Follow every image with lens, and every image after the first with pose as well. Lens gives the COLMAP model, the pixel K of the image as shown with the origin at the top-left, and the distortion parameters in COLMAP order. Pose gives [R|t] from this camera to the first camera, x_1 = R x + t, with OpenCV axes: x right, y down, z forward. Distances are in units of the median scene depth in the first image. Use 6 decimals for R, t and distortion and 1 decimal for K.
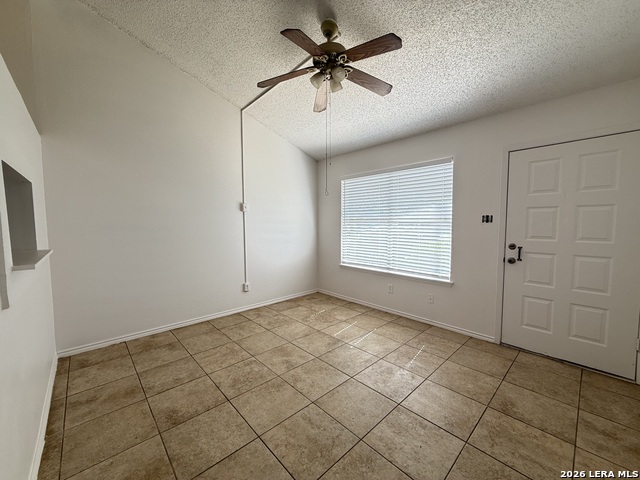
lens RADIAL K [[256.1, 0, 320.1], [0, 256.1, 240.2], [0, 0, 1]] dist [-0.000290, 0.000000]
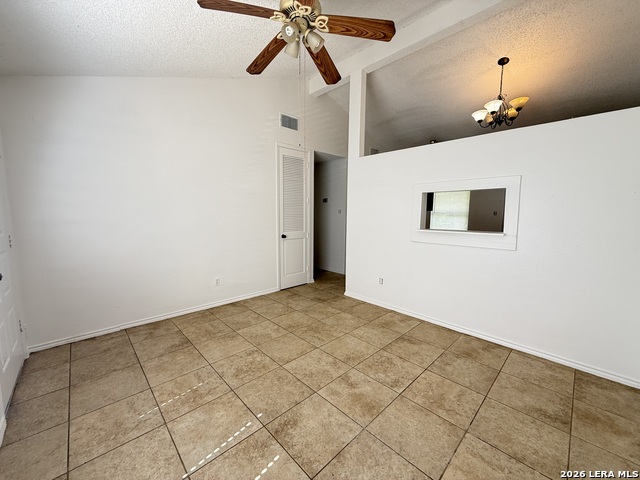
lens RADIAL K [[256.1, 0, 320.2], [0, 256.1, 238.7], [0, 0, 1]] dist [-0.000290, 0.000000]
pose [[-0.999877, -0.002638, -0.015445, -0.015056], [-0.005229, 0.985403, 0.170160, -0.137702], [0.014771, 0.170220, -0.985295, 1.900214]]
